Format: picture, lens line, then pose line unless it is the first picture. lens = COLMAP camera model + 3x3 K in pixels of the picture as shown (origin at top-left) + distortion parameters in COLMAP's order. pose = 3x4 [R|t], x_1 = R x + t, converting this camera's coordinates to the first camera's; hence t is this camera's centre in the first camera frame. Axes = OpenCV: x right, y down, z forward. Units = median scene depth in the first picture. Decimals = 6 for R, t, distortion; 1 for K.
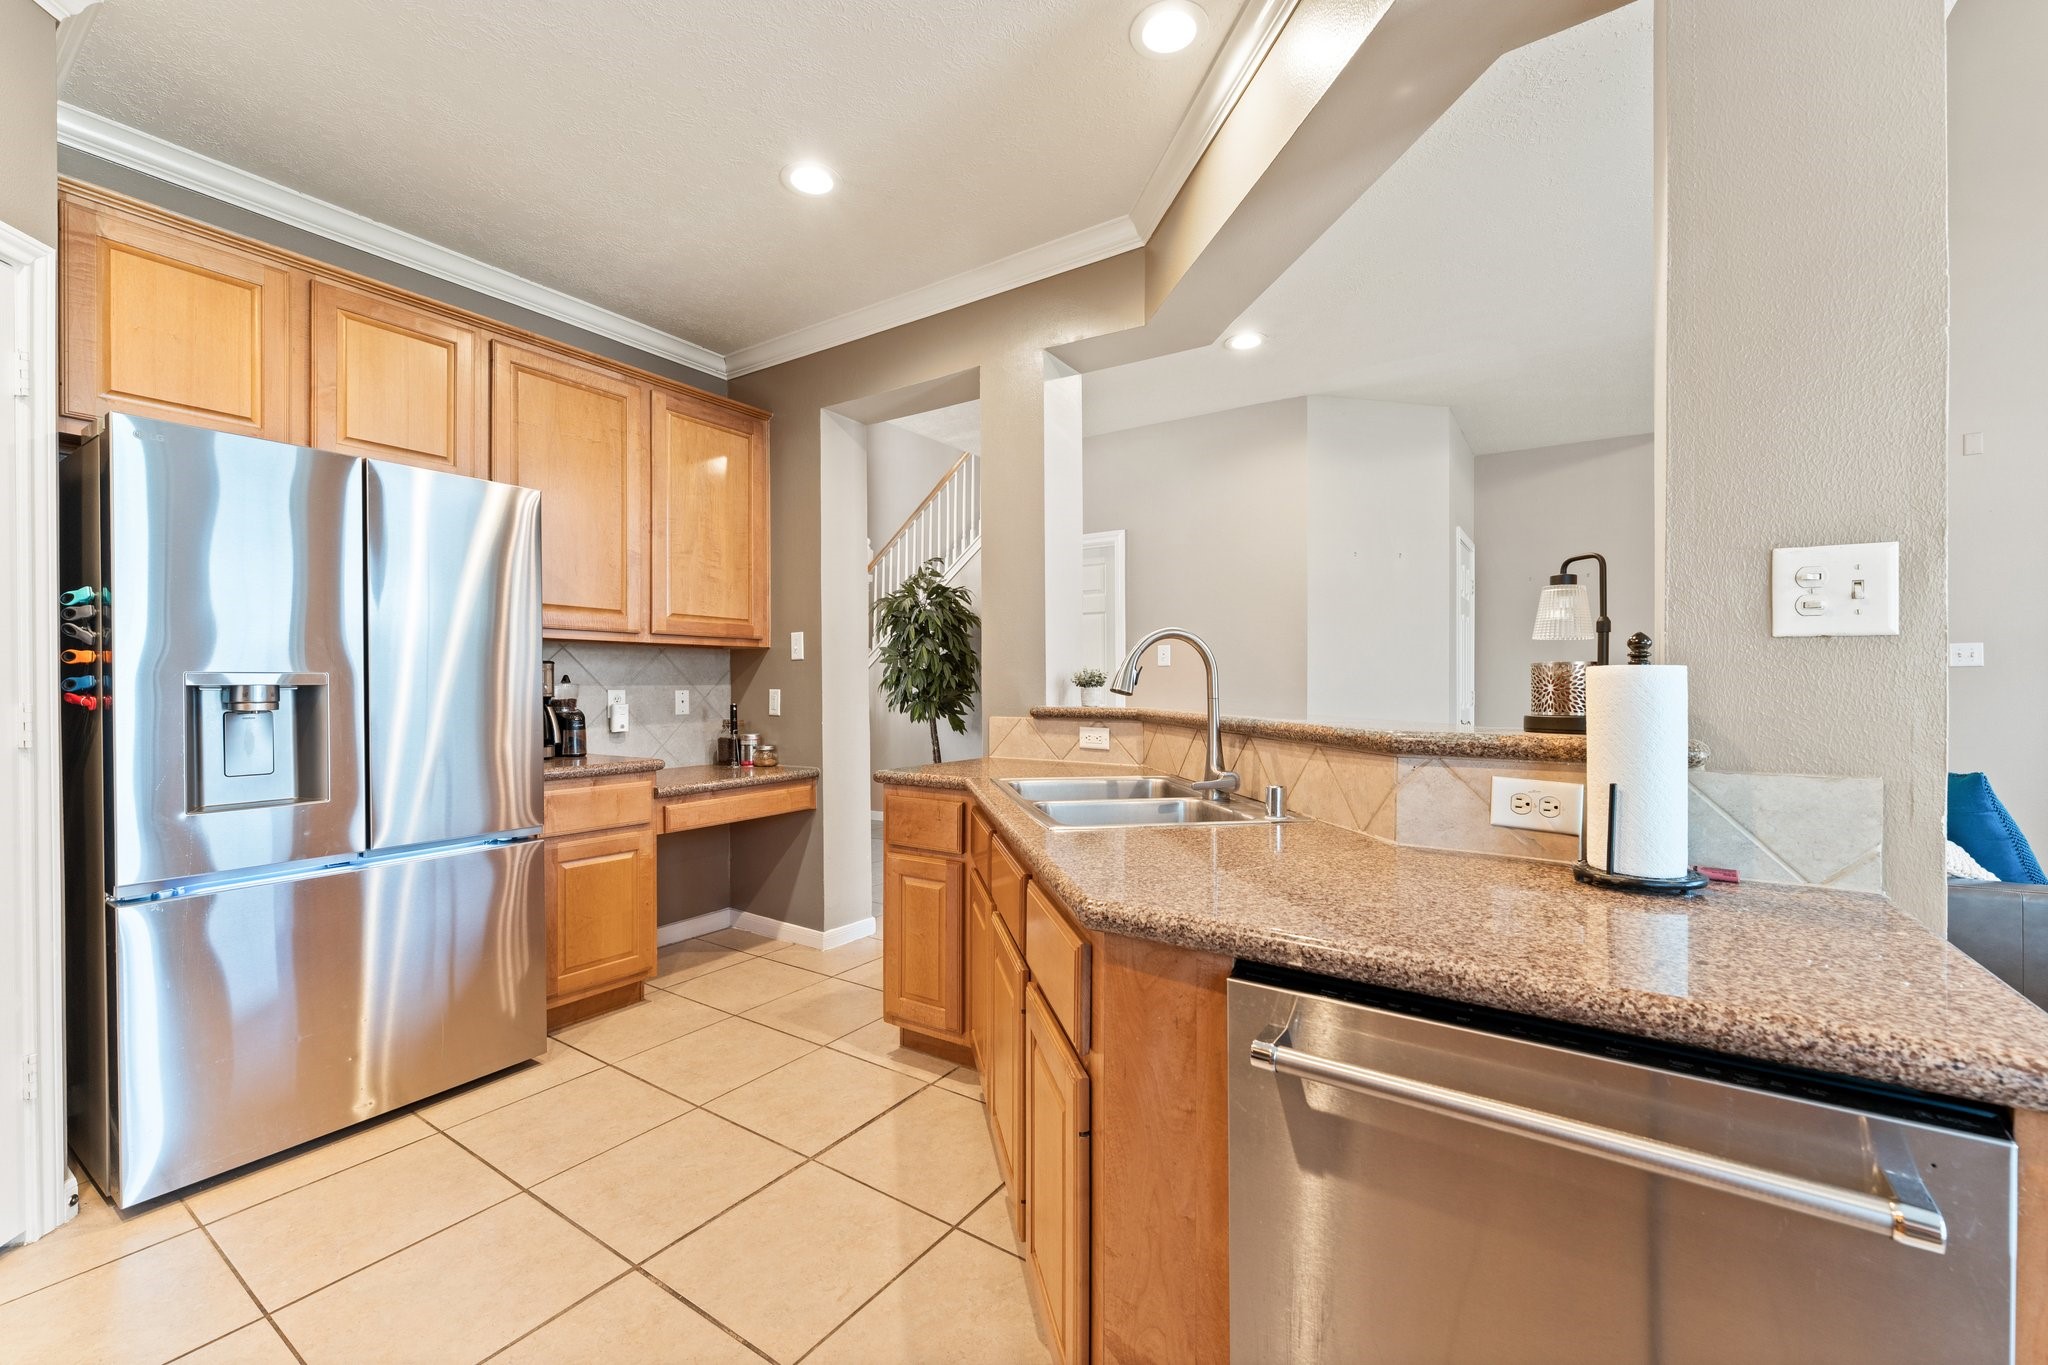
lens RADIAL K [[828.5, 0, 1028.8], [0, 828.5, 688.7], [0, 0, 1]] dist [-0.002213, 0.000037]
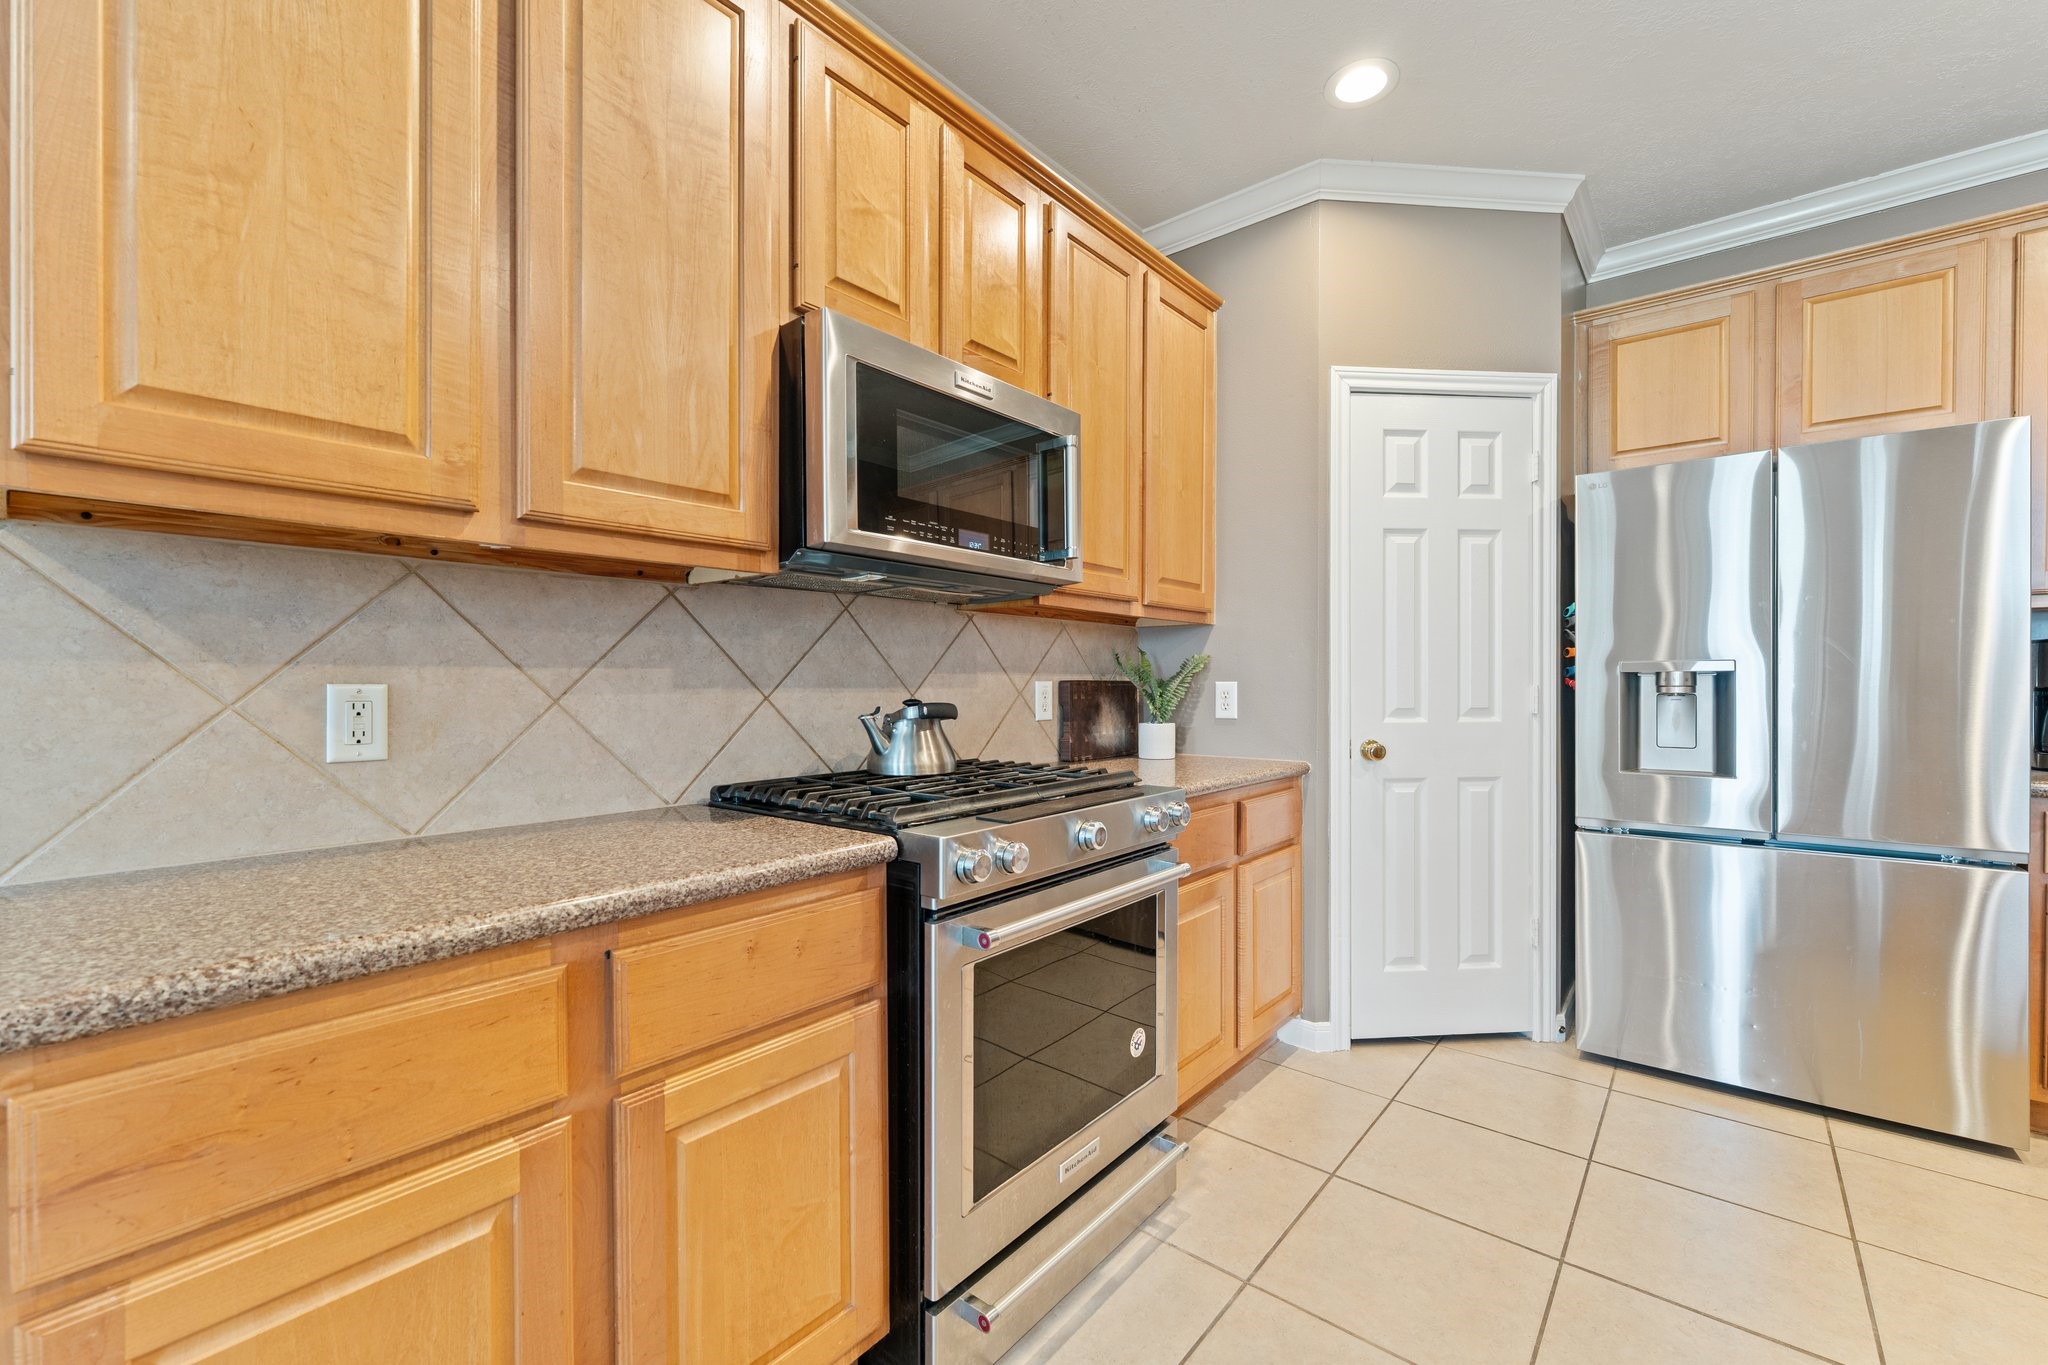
lens RADIAL K [[828.5, 0, 1034.7], [0, 828.5, 682.8], [0, 0, 1]] dist [-0.002213, 0.000037]
pose [[-0.088934, 0.004562, -0.996027, 0.295755], [-0.003578, 0.999982, 0.004900, 0.008679], [0.996031, 0.003999, -0.088916, 0.175201]]
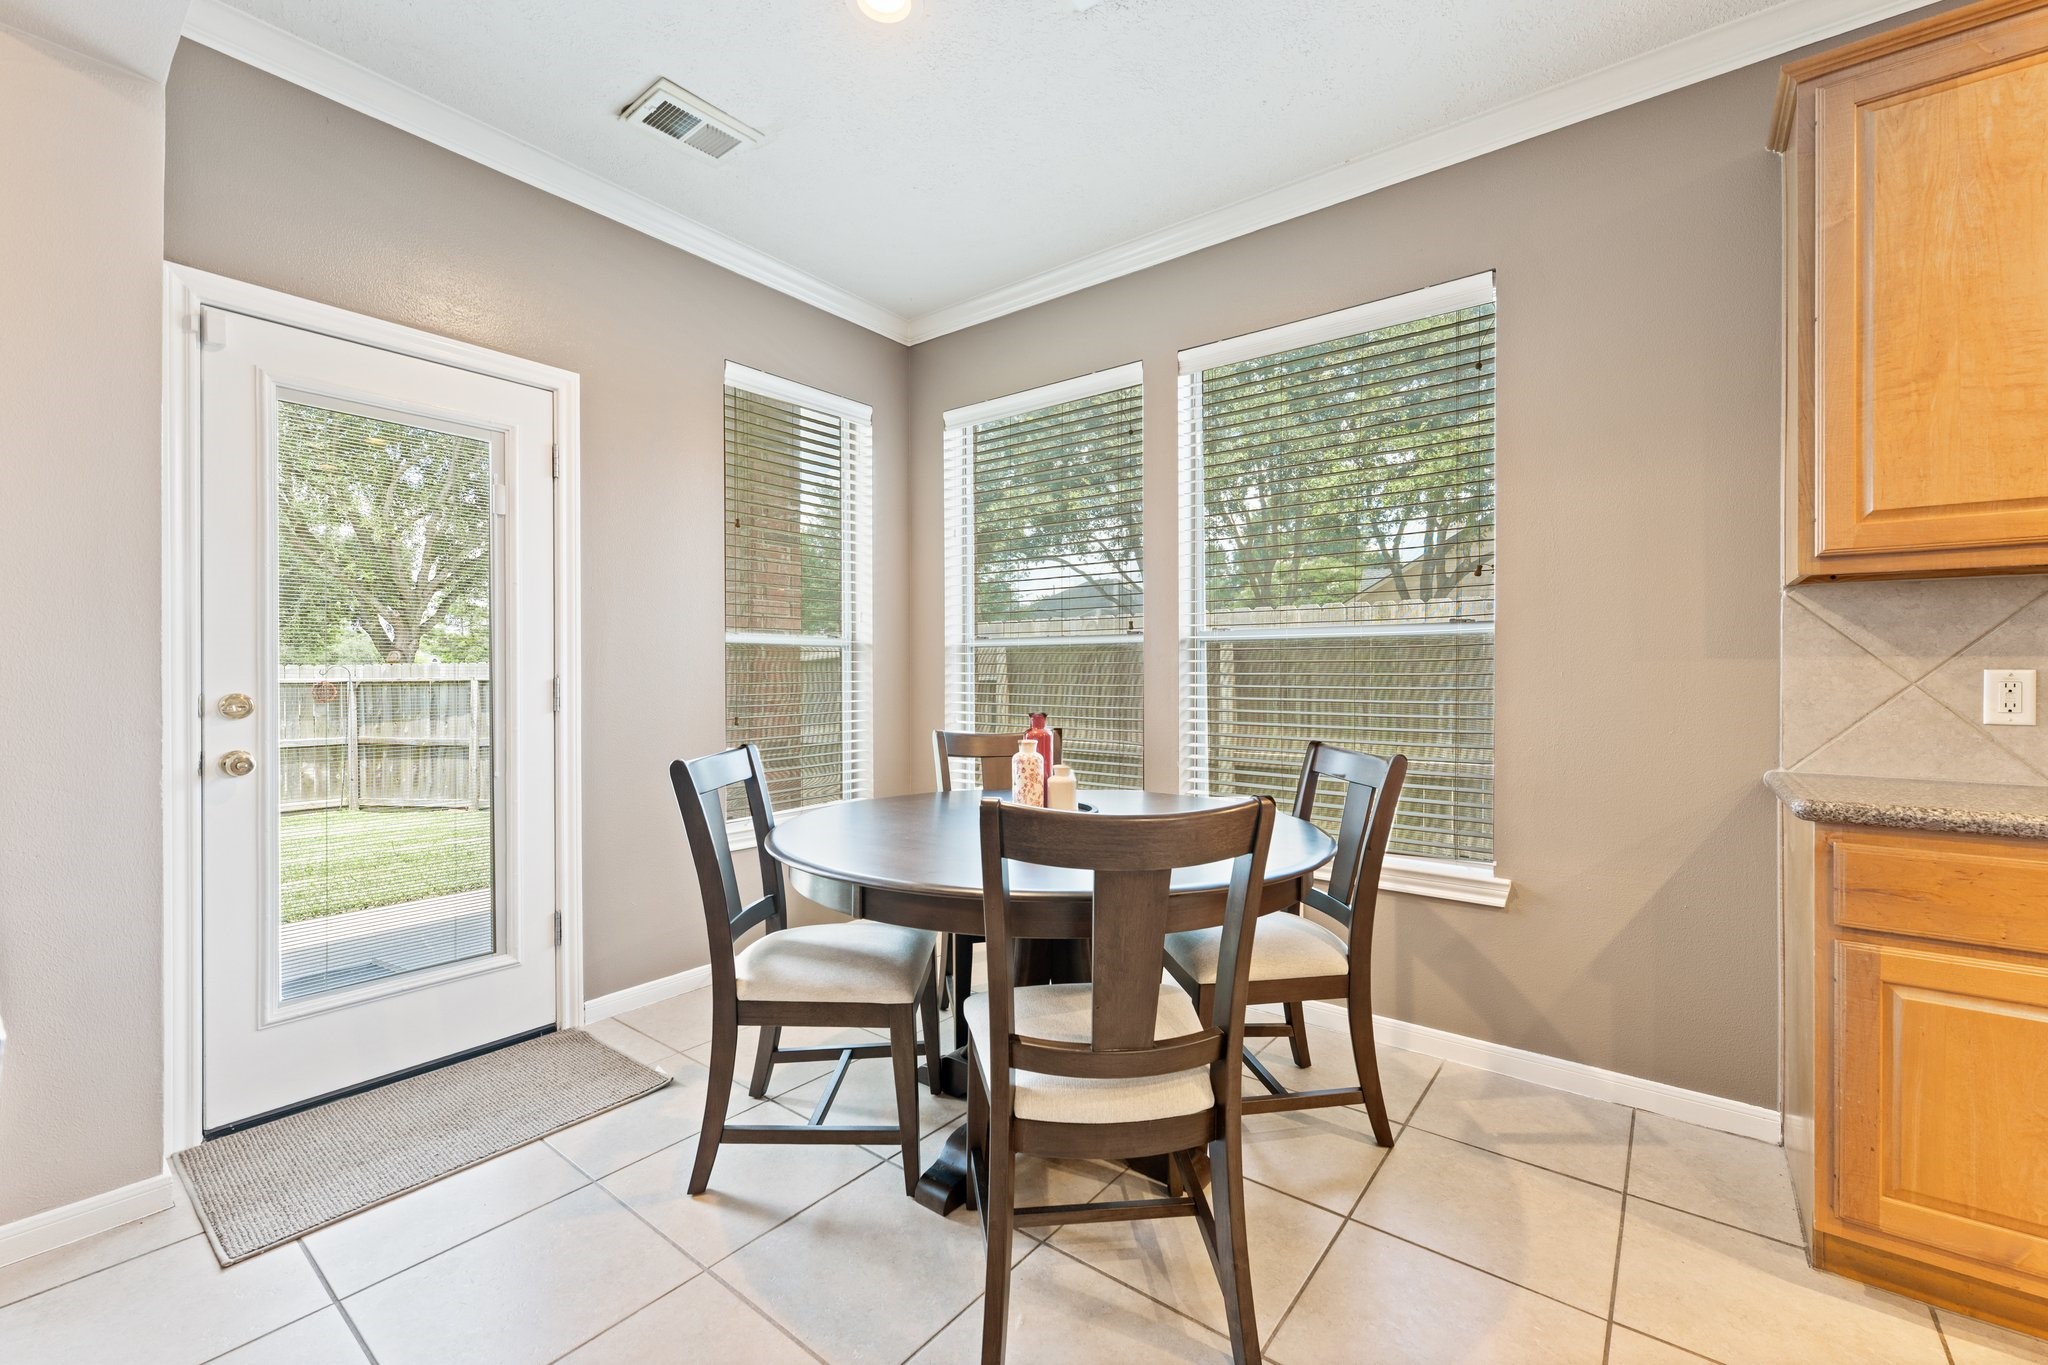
lens RADIAL K [[828.5, 0, 1031.3], [0, 828.5, 675.3], [0, 0, 1]] dist [-0.002213, 0.000037]
pose [[-0.997591, -0.000576, 0.069368, 0.659119], [-0.000216, 0.999986, 0.005199, 0.015620], [-0.069370, 0.005172, -0.997578, 0.523446]]
